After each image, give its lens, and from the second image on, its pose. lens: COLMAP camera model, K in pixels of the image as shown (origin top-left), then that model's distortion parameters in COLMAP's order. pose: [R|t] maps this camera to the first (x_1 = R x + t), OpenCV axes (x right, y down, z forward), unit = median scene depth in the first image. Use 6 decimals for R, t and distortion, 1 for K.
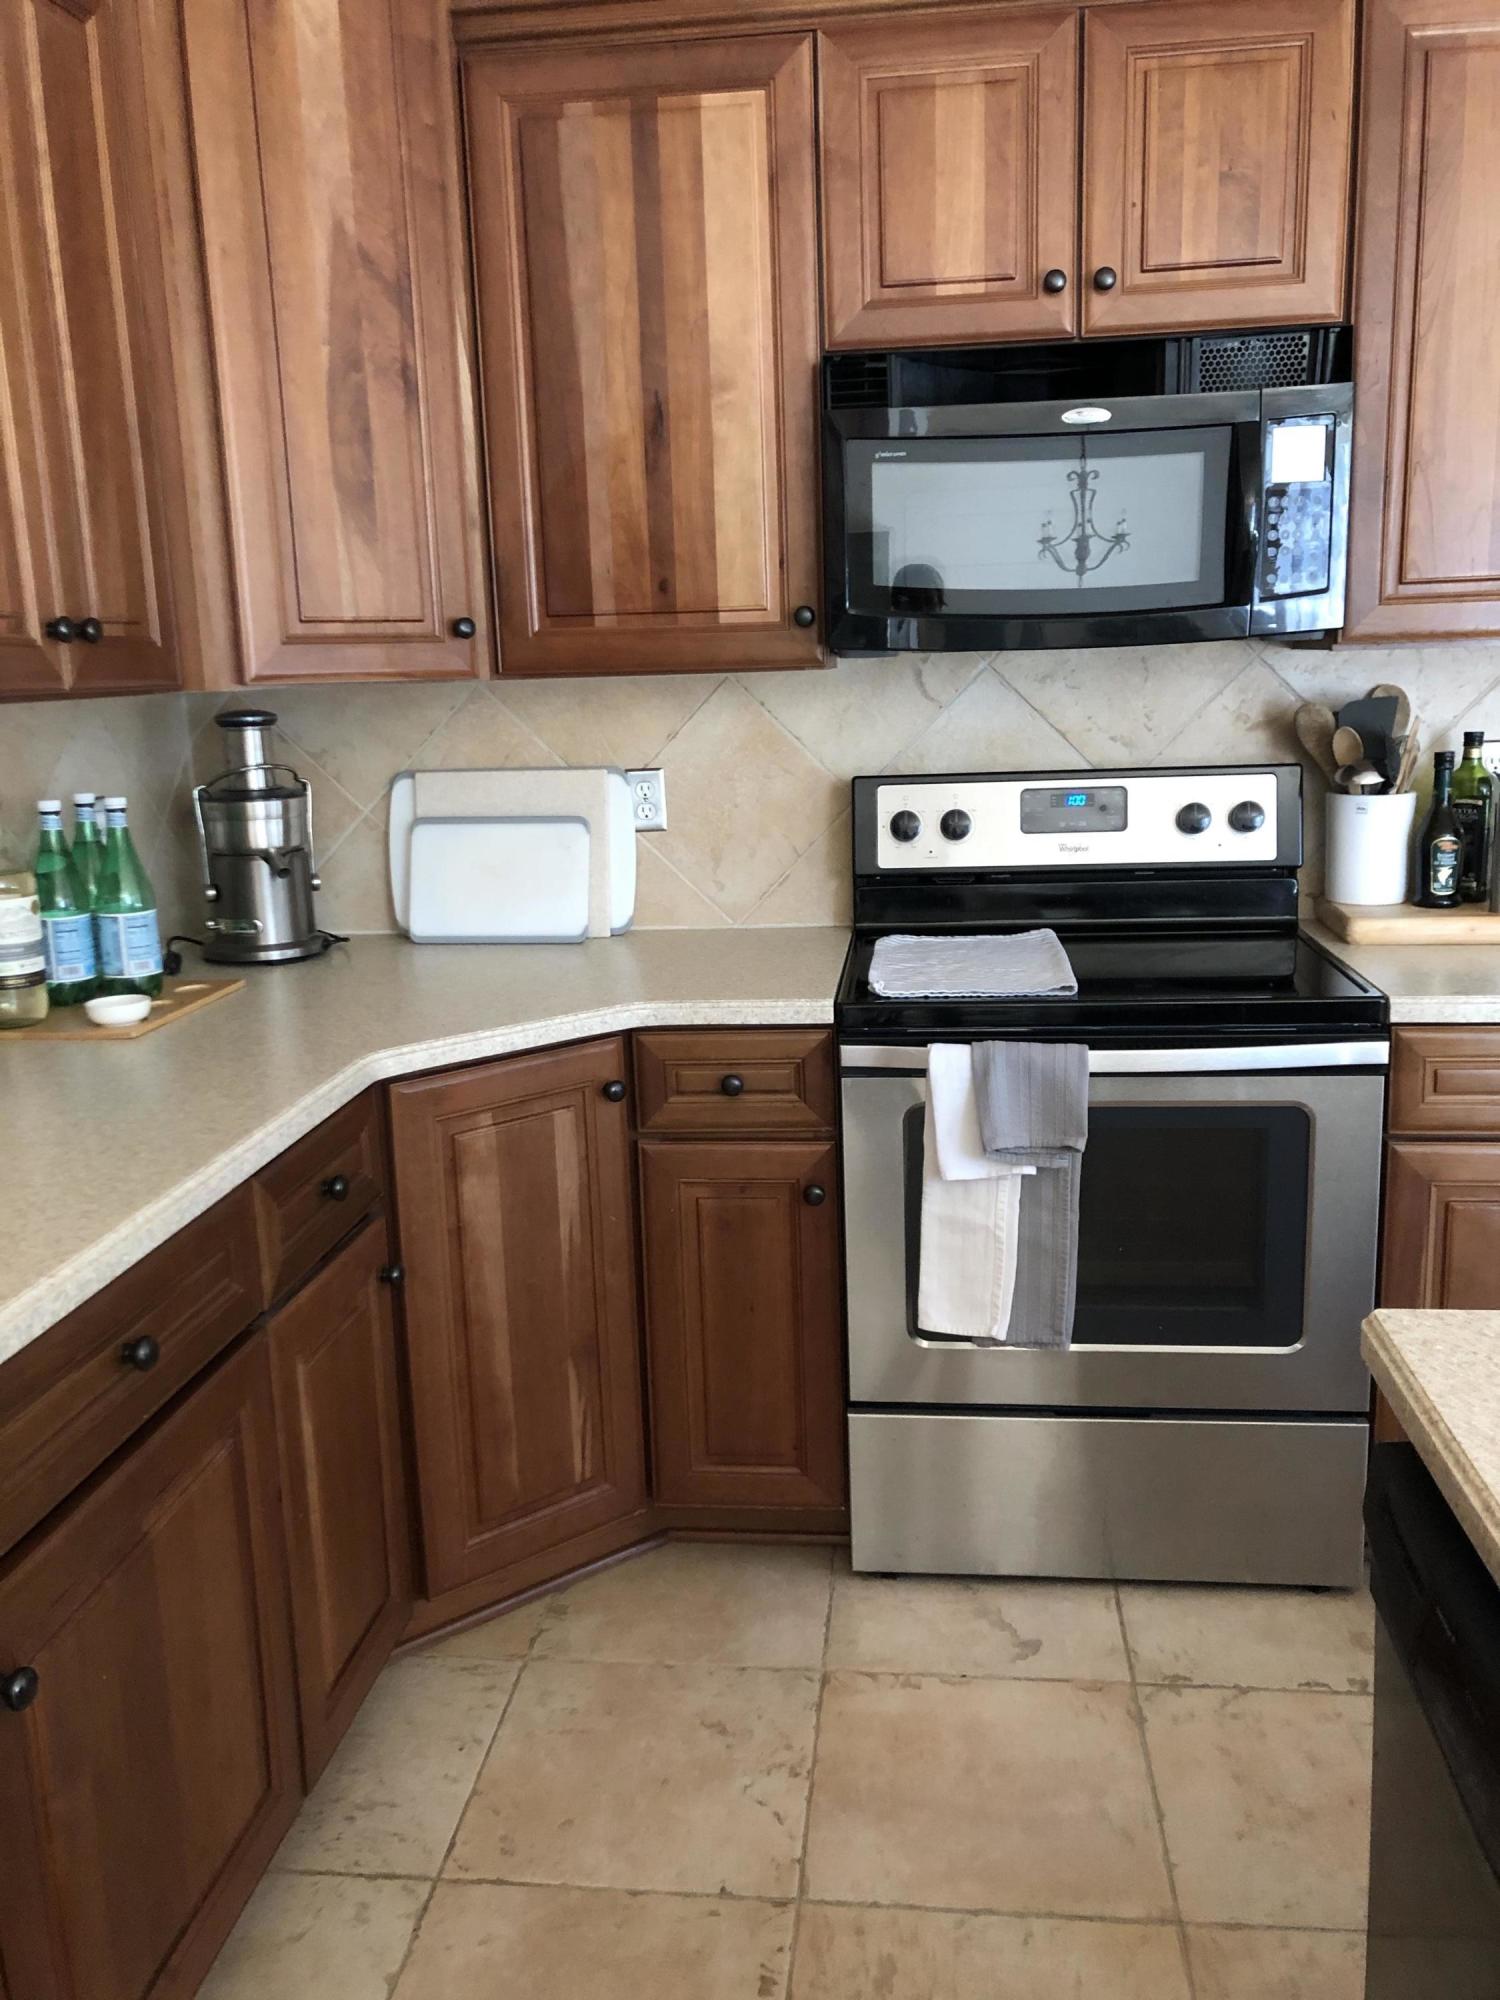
lens RADIAL K [[1626.3, 0, 750.7], [0, 1626.3, 1005.6], [0, 0, 1]] dist [0.017935, -0.036625]
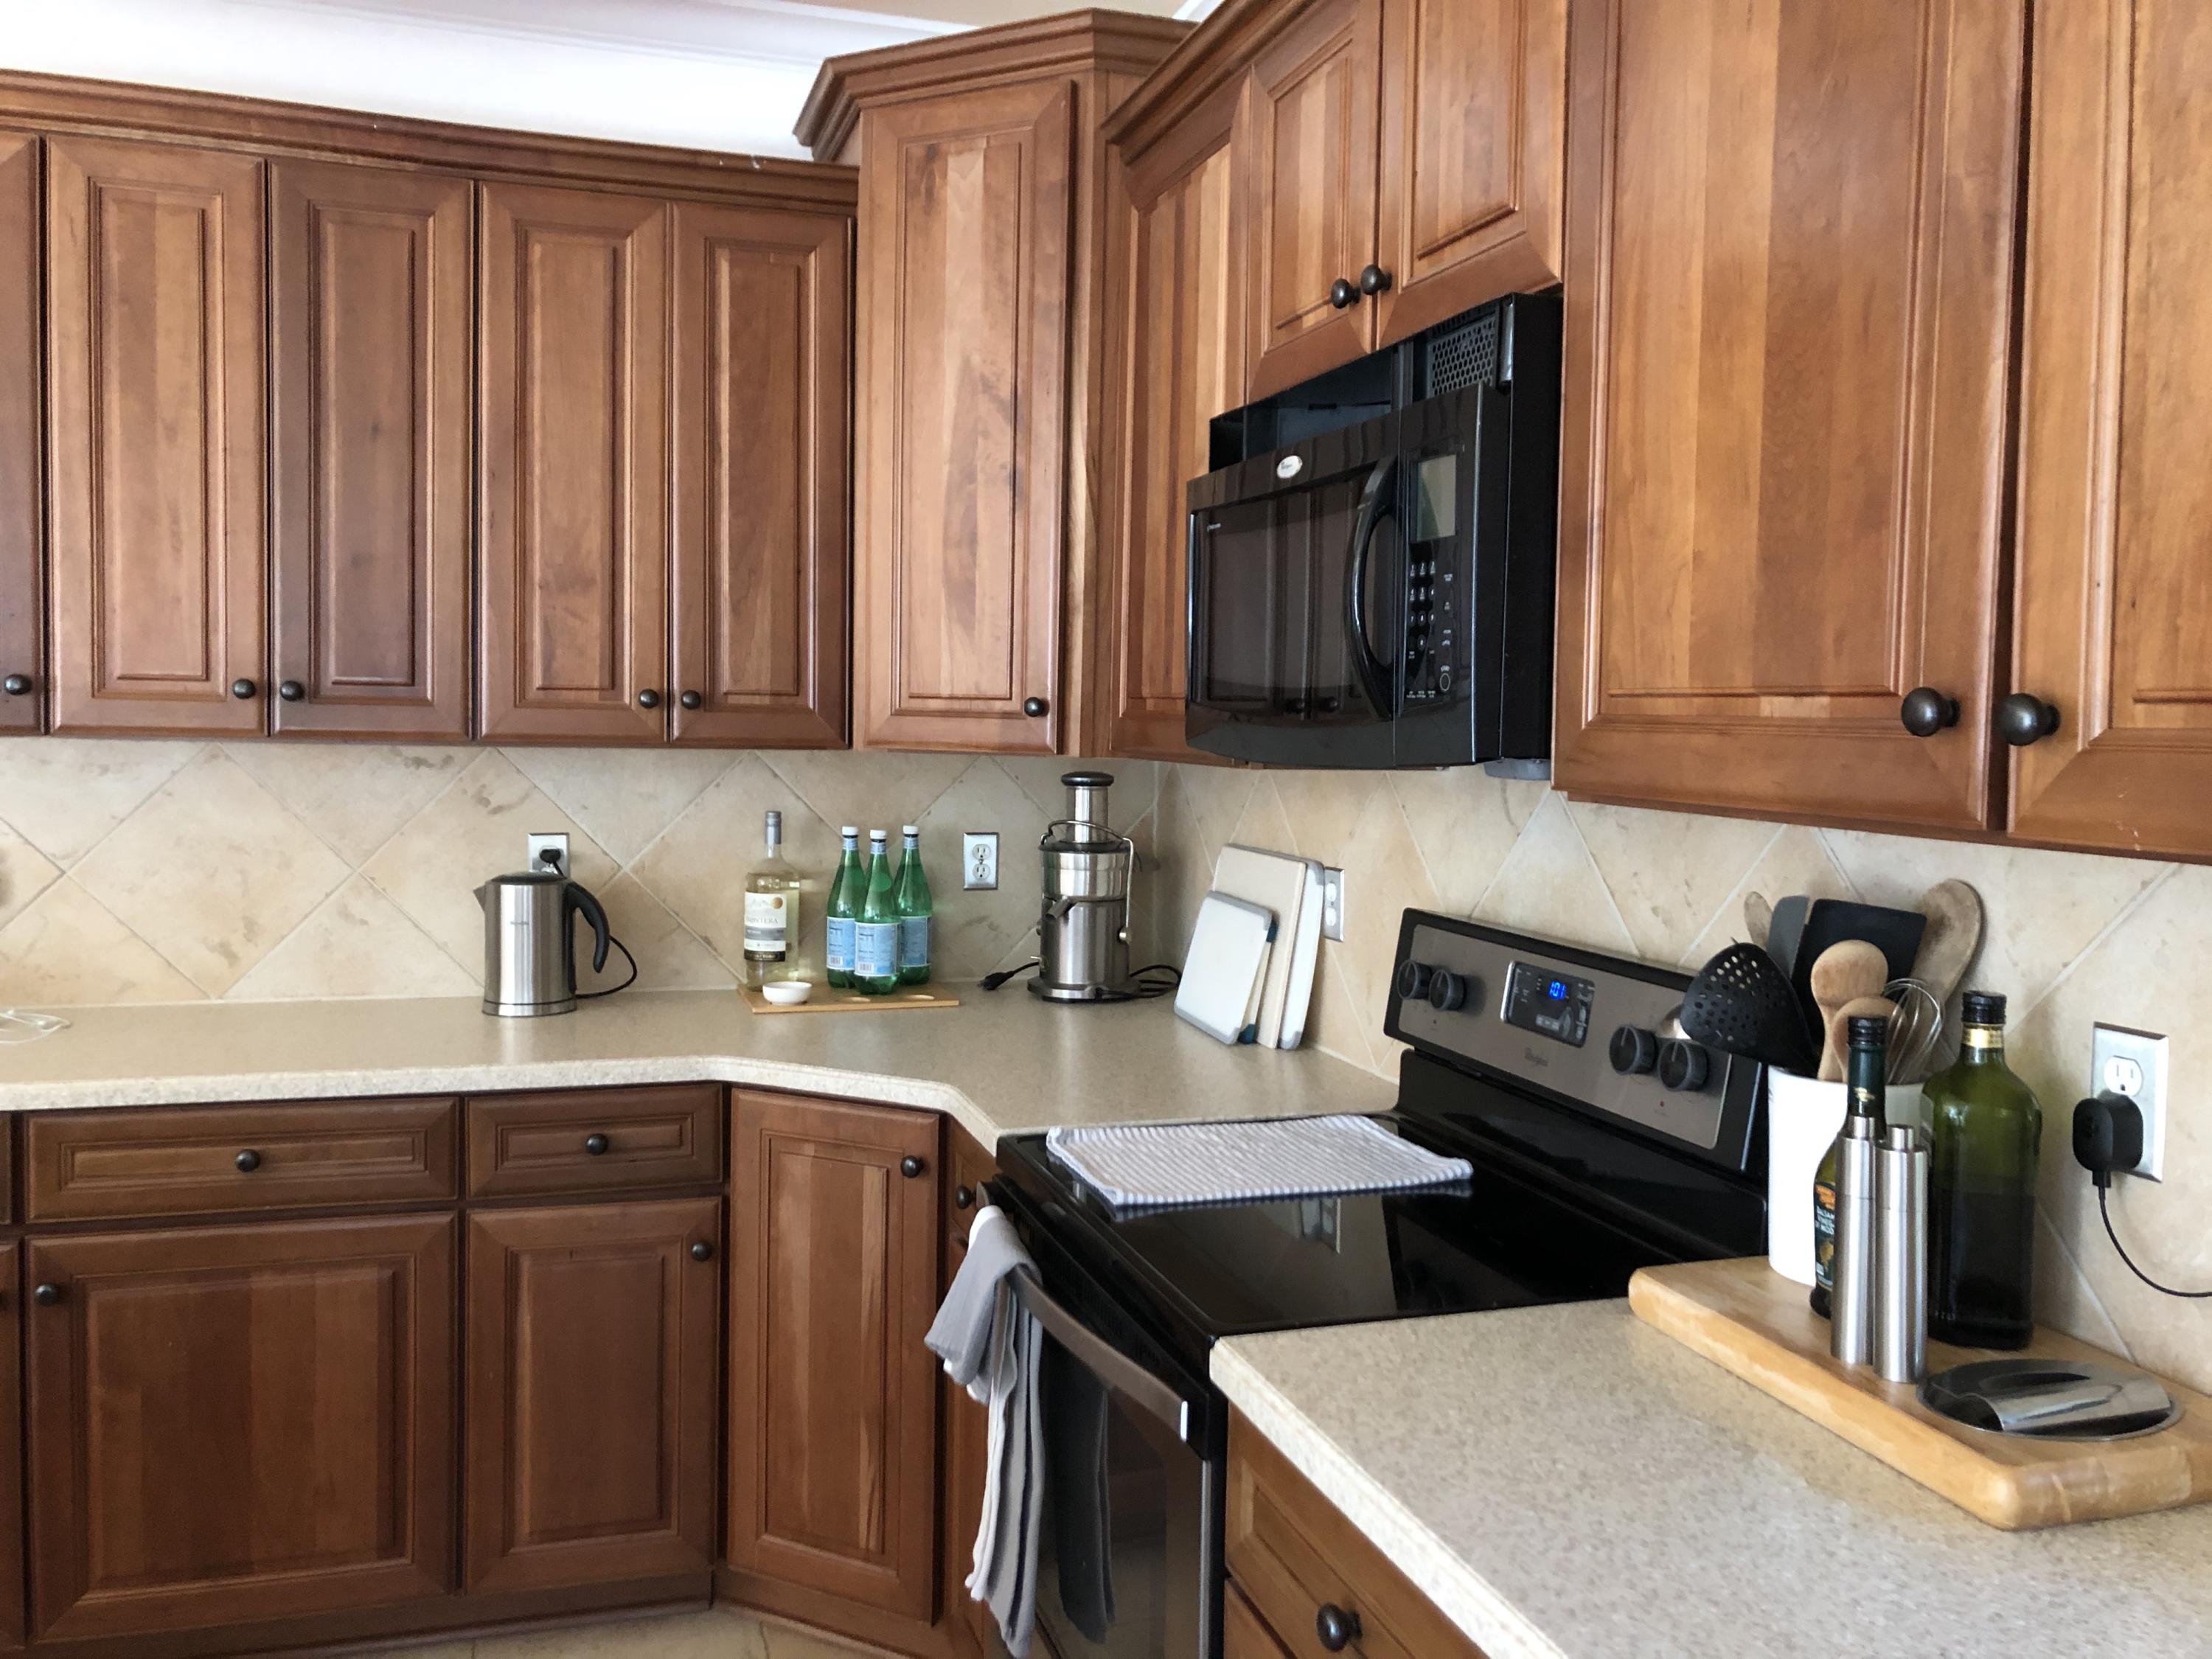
lens RADIAL K [[1798.7, 0, 1104.1], [0, 1798.7, 817.9], [0, 0, 1]] dist [0.017935, -0.036625]
pose [[0.404731, 0.096105, -0.909372, 0.944674], [-0.221218, 0.975214, 0.004607, -0.186951], [0.887274, 0.199305, 0.415959, 0.603565]]
